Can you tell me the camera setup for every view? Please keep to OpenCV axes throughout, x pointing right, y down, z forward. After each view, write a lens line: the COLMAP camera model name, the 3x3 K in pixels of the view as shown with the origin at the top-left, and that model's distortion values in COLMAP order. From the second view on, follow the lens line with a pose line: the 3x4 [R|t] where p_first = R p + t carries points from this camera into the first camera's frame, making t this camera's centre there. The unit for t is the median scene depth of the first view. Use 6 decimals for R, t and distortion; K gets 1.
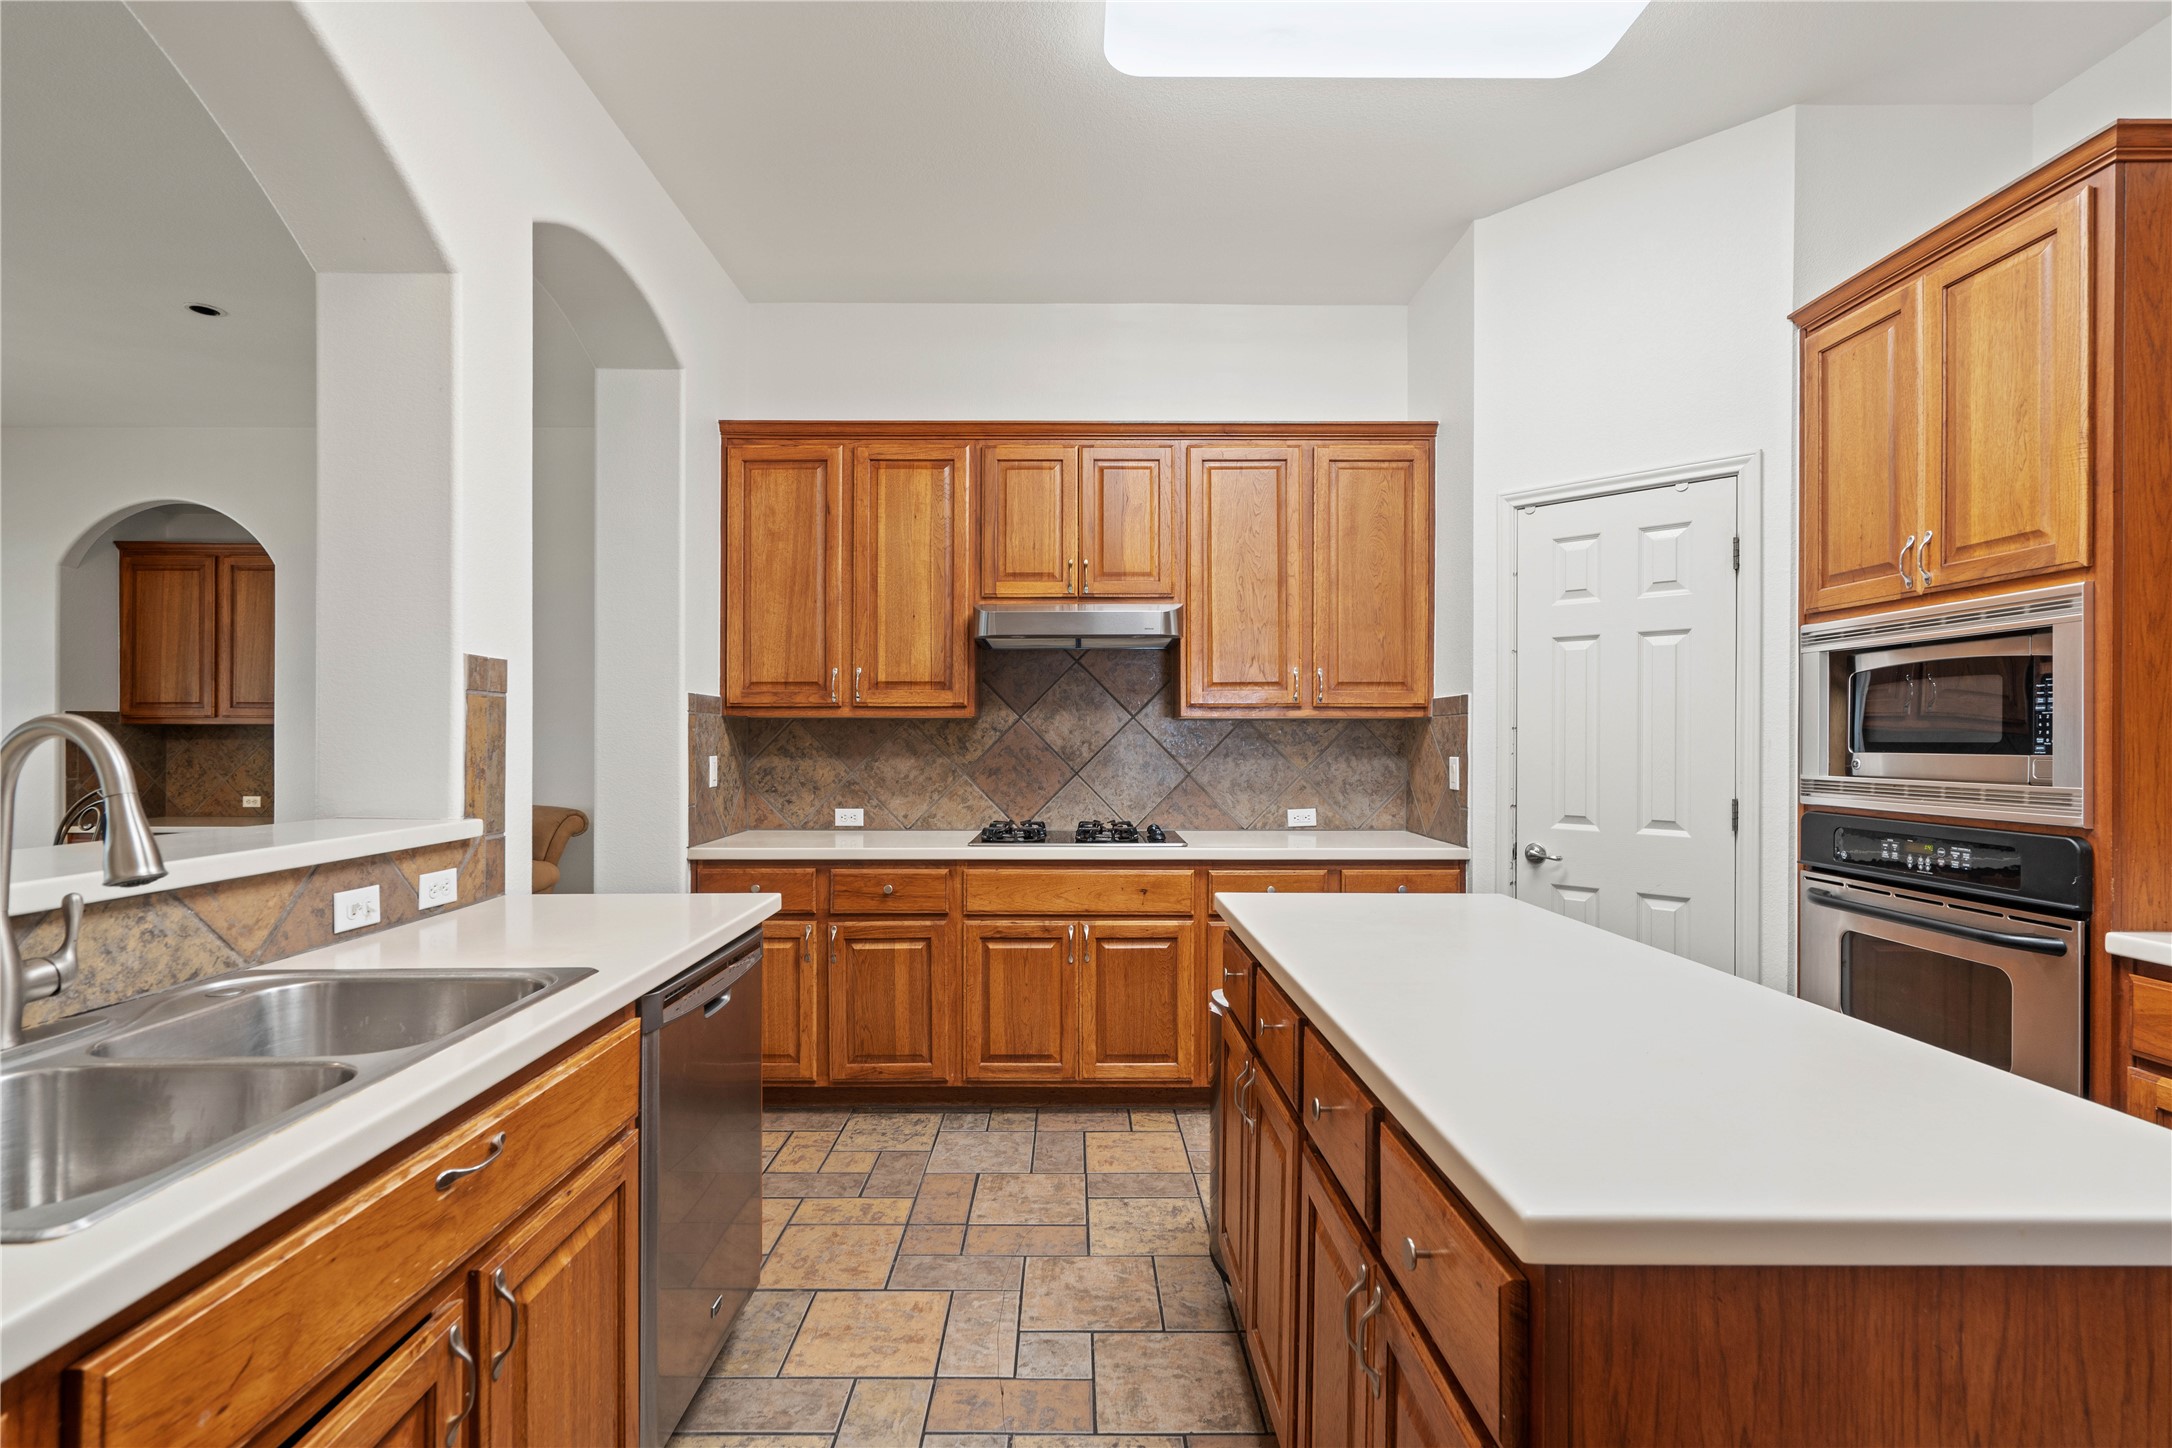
lens RADIAL K [[1014.9, 0, 1082.8], [0, 1014.9, 727.7], [0, 0, 1]] dist [-0.000367, -0.000008]
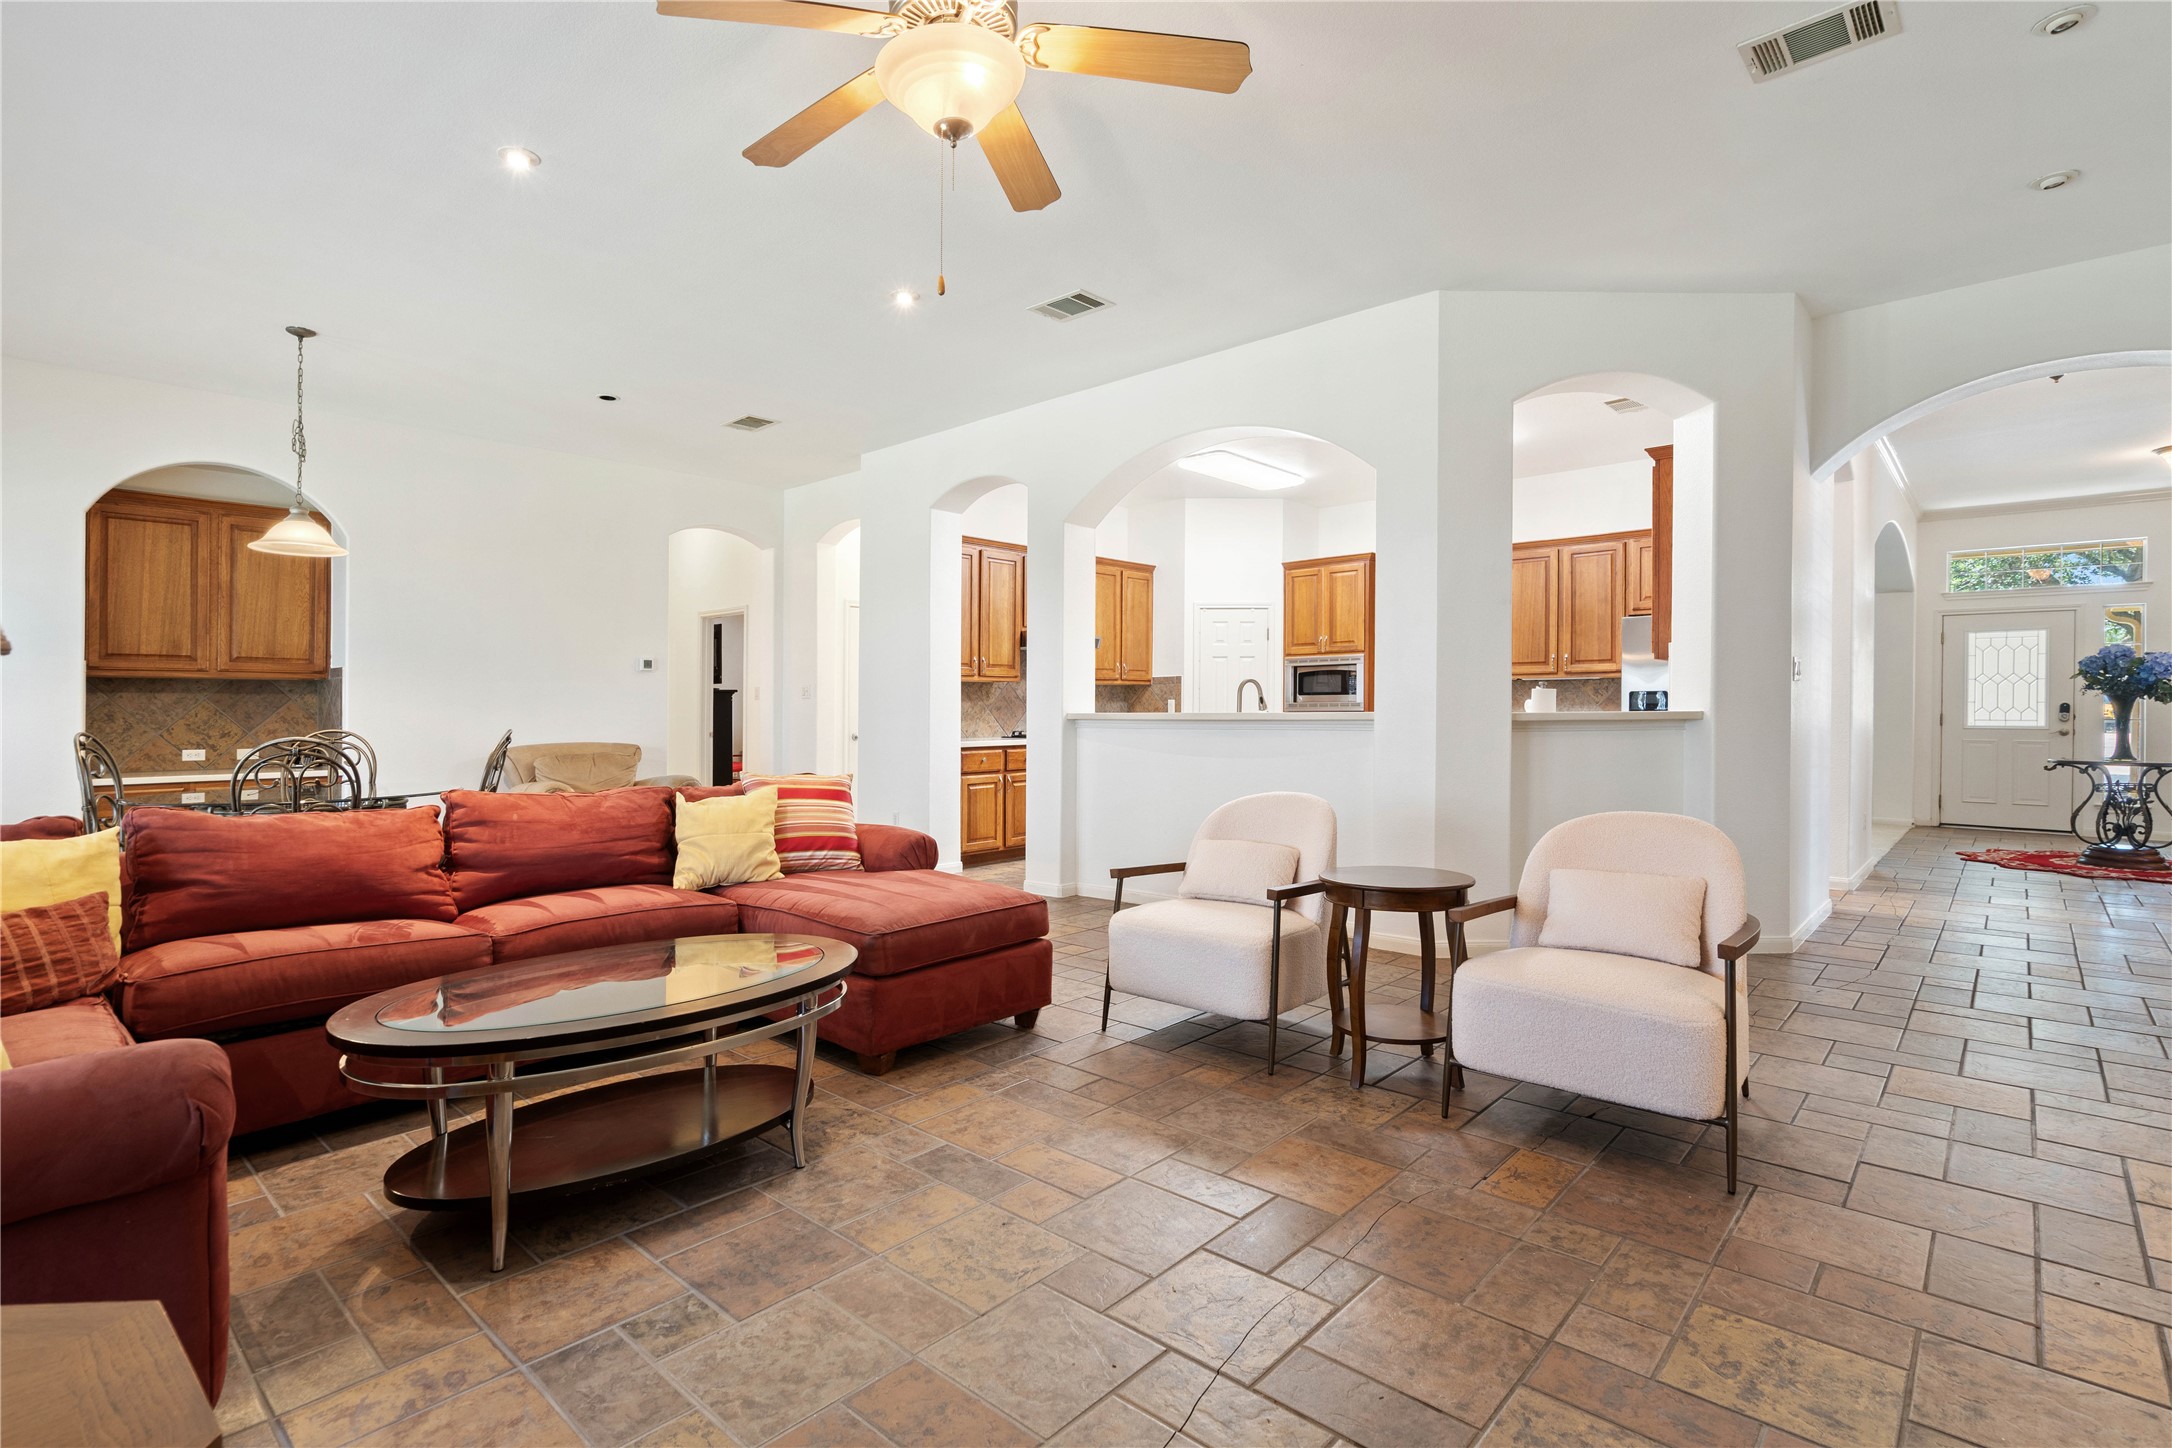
lens RADIAL K [[1014.9, 0, 1085.8], [0, 1014.9, 715.4], [0, 0, 1]] dist [-0.000367, -0.000008]
pose [[0.668131, -0.011676, 0.743952, -1.616815], [-0.002491, 0.999836, 0.017929, 0.022333], [-0.744040, -0.013832, 0.667992, -0.539950]]
